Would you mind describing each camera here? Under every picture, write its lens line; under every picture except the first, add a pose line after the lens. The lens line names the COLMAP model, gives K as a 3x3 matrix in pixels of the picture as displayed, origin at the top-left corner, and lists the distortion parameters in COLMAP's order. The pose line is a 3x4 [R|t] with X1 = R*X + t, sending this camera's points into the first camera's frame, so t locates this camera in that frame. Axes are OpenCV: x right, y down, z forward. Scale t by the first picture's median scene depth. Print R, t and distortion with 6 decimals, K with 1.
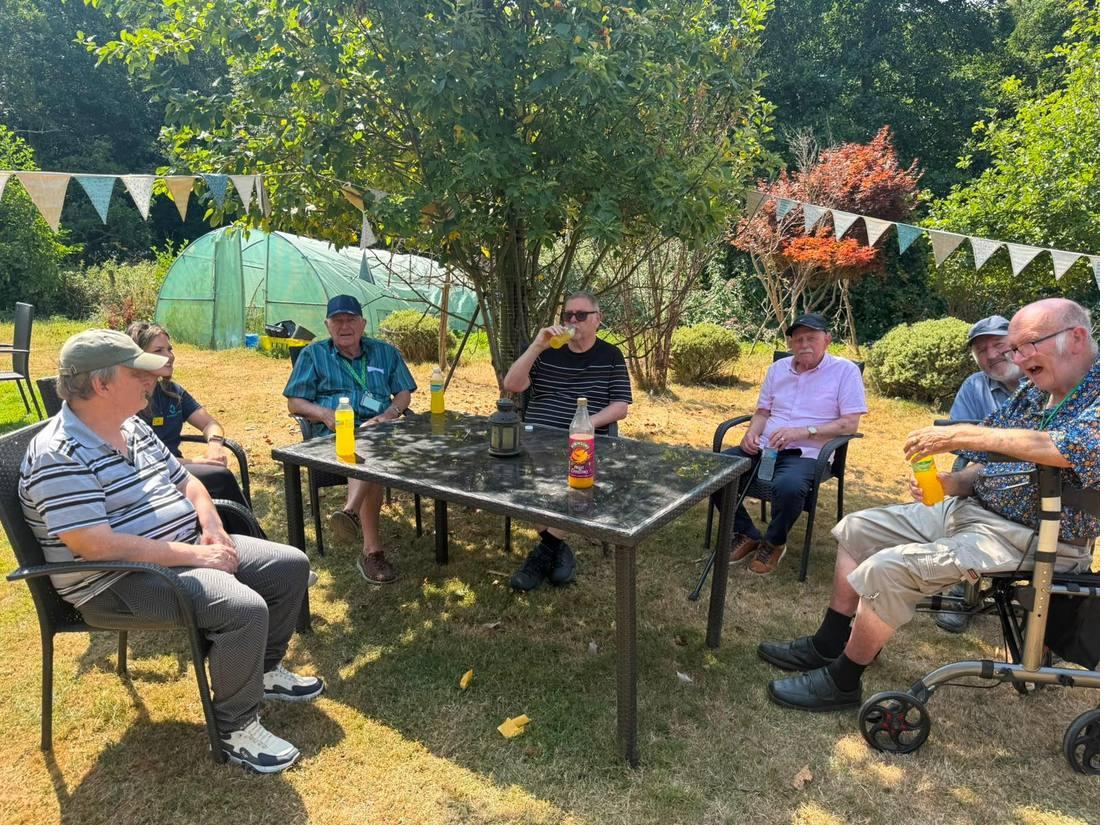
lens RADIAL K [[765.9, 0, 560.0], [0, 765.9, 420.0], [0, 0, 1]] dist [0.000348, -0.018083]
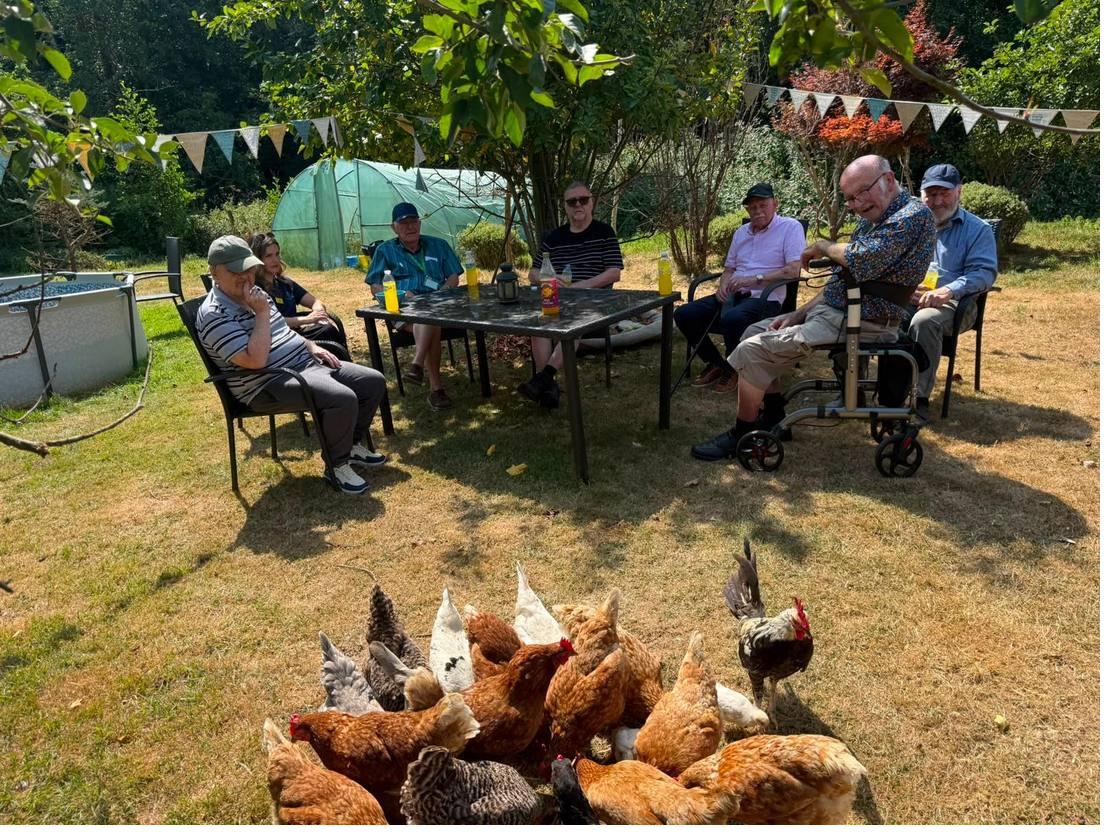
lens RADIAL K [[870.5, 0, 587.8], [0, 870.5, 455.6], [0, 0, 1]] dist [0.062039, -0.109075]
pose [[0.987028, -0.045164, -0.154063, 0.212569], [0.060613, 0.993427, 0.097103, 0.124932], [0.148664, -0.105181, 0.983278, -0.423687]]
